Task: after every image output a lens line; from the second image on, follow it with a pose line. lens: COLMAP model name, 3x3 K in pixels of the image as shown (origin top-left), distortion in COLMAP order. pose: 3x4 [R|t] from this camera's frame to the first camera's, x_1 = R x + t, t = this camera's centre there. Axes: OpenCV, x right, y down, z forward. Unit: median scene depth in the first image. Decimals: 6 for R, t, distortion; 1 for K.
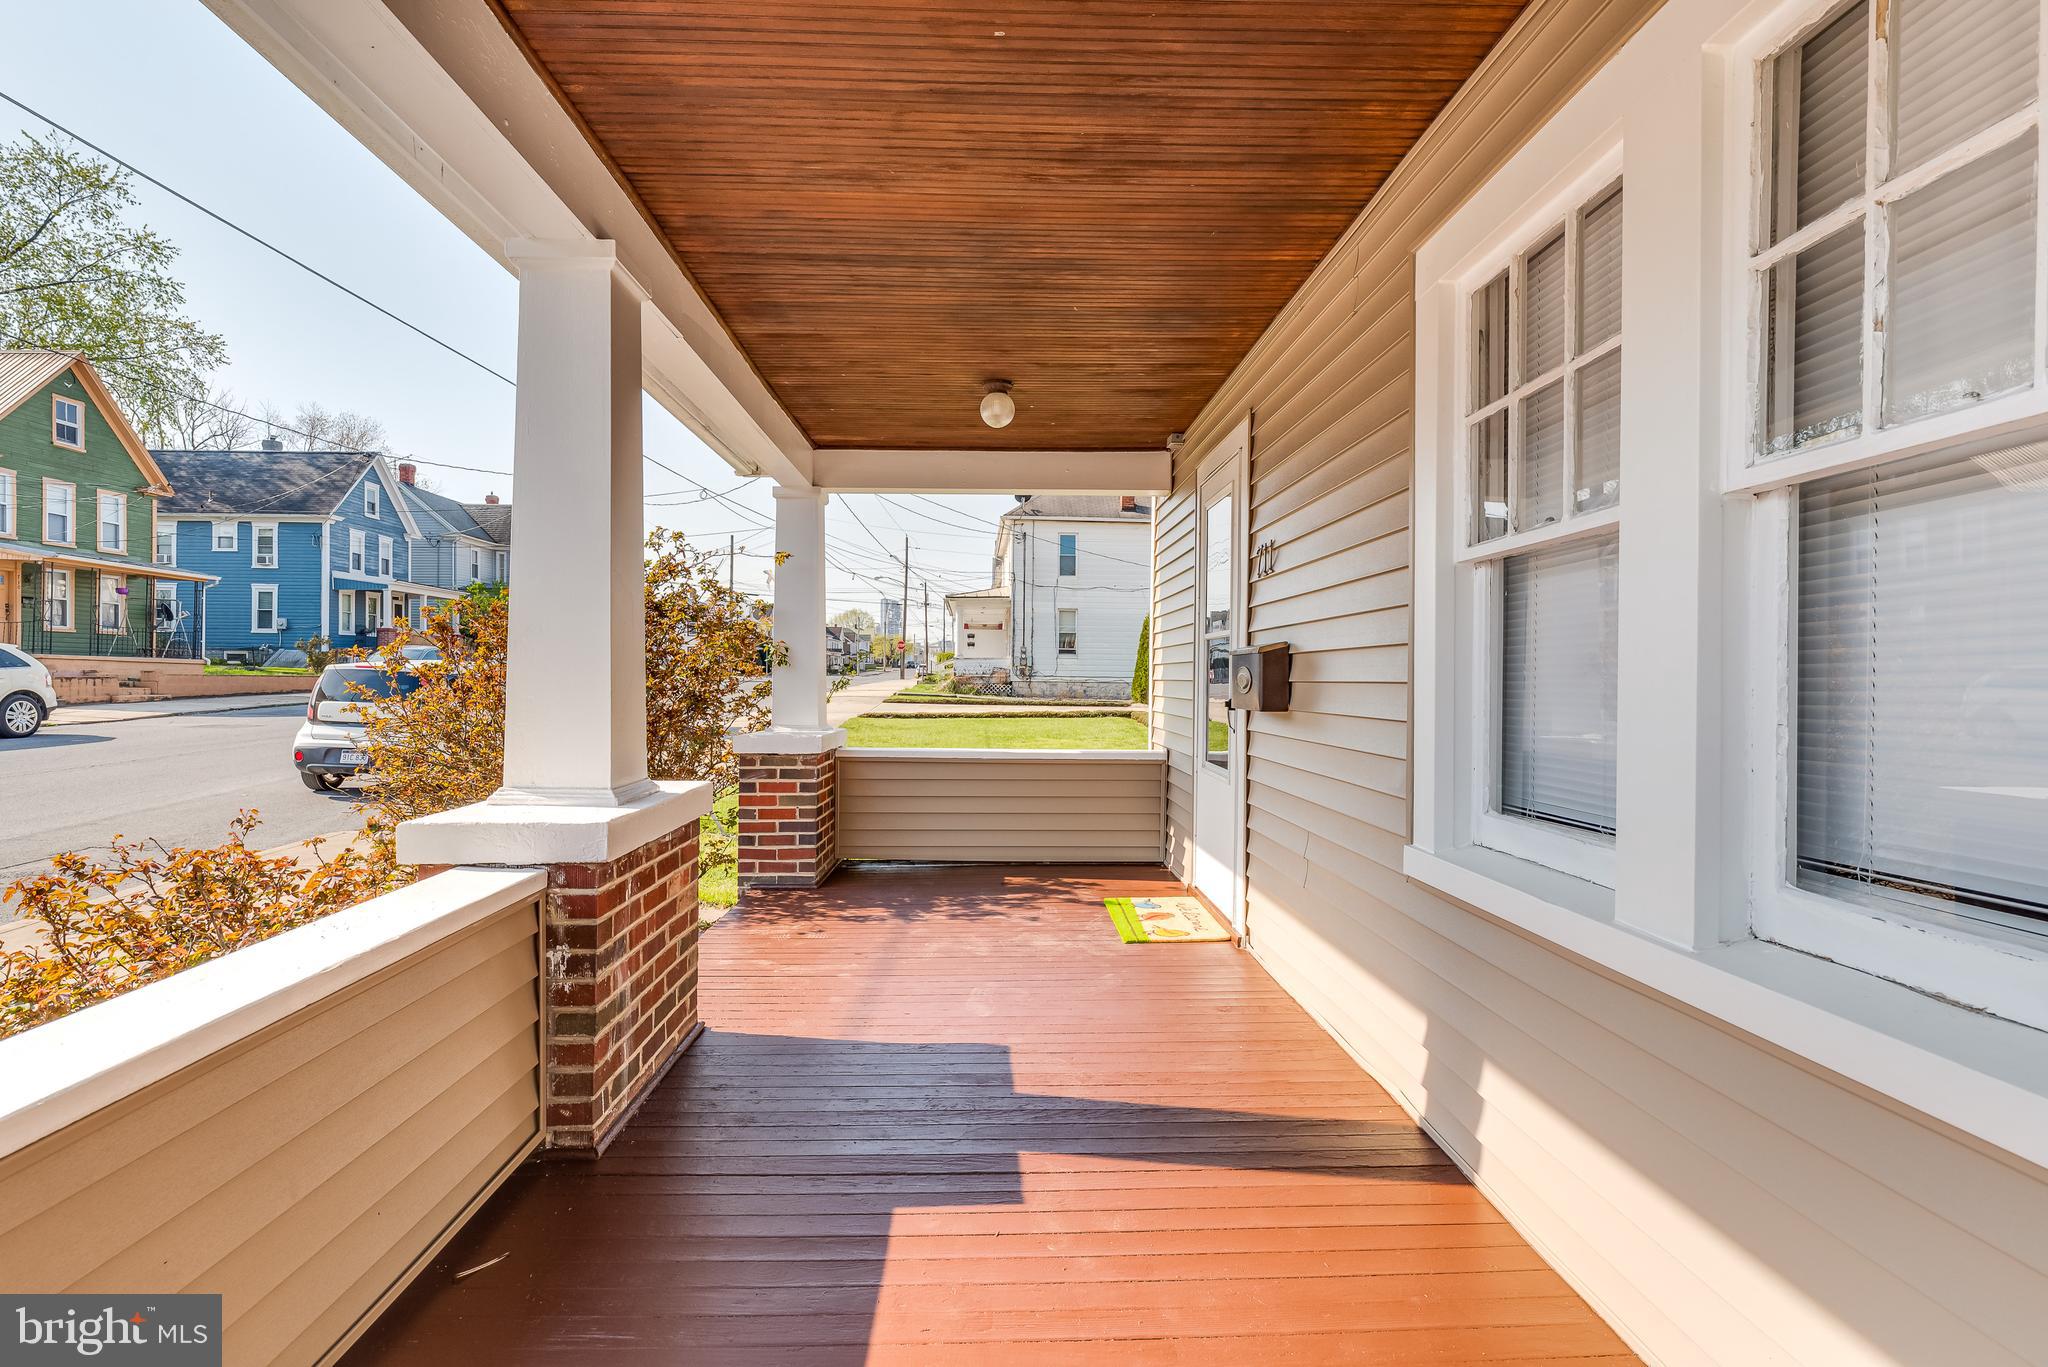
lens RADIAL K [[1012.8, 0, 1024.0], [0, 1012.8, 683.5], [0, 0, 1]] dist [-0.000548, -0.000082]
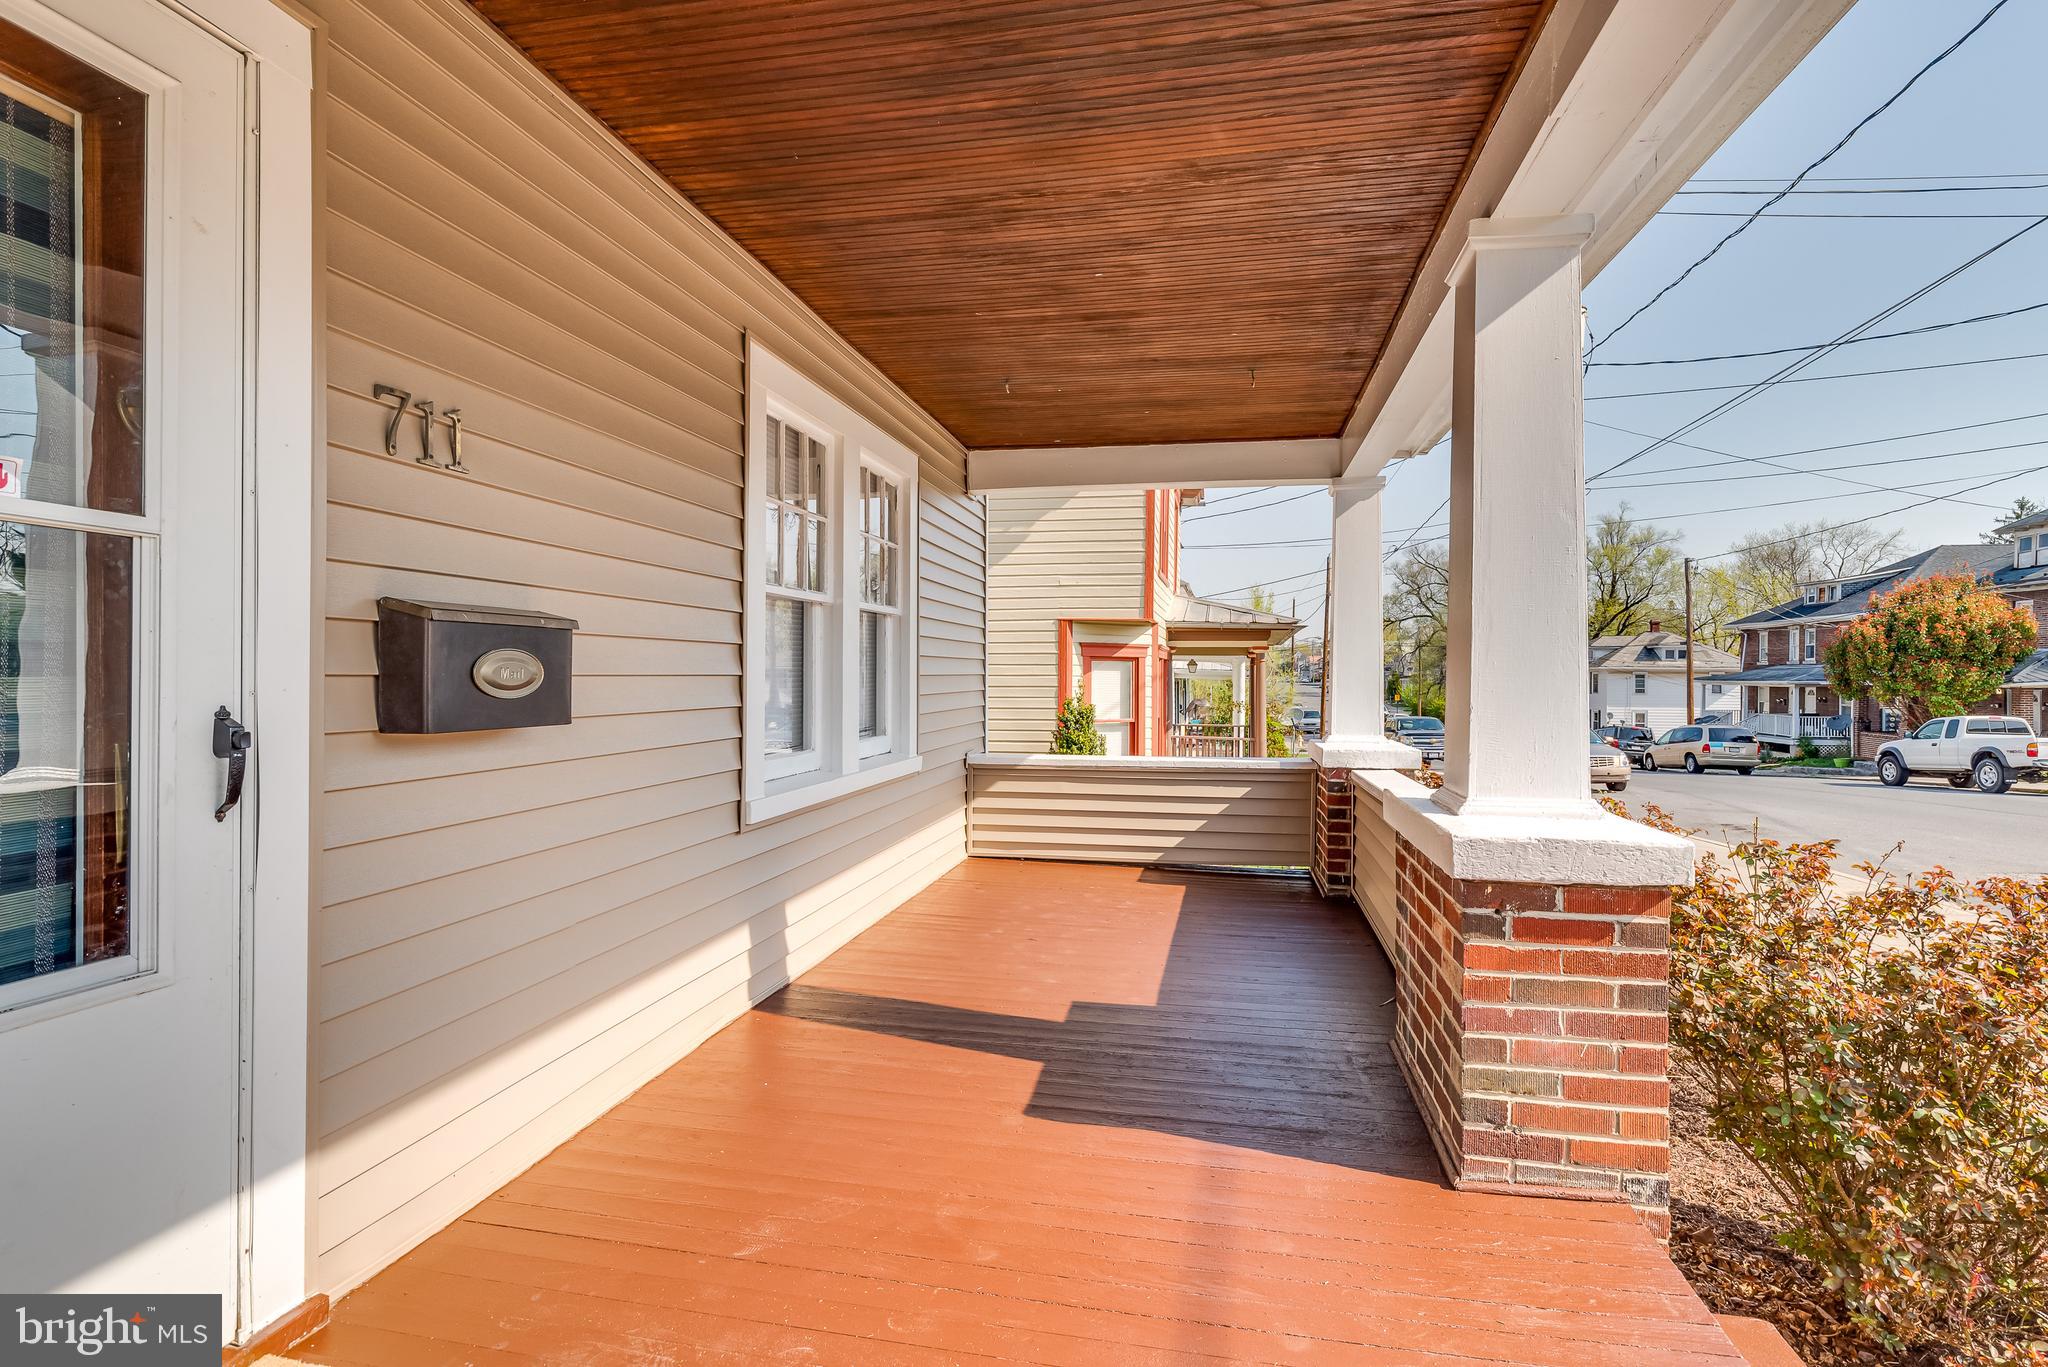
lens RADIAL K [[1012.8, 0, 1024.0], [0, 1012.8, 683.5], [0, 0, 1]] dist [-0.000548, -0.000082]
pose [[-0.973791, -0.009433, 0.227250, -0.216574], [-0.006789, 0.999900, 0.012416, -0.020175], [-0.227344, 0.010548, -0.973757, 2.005108]]
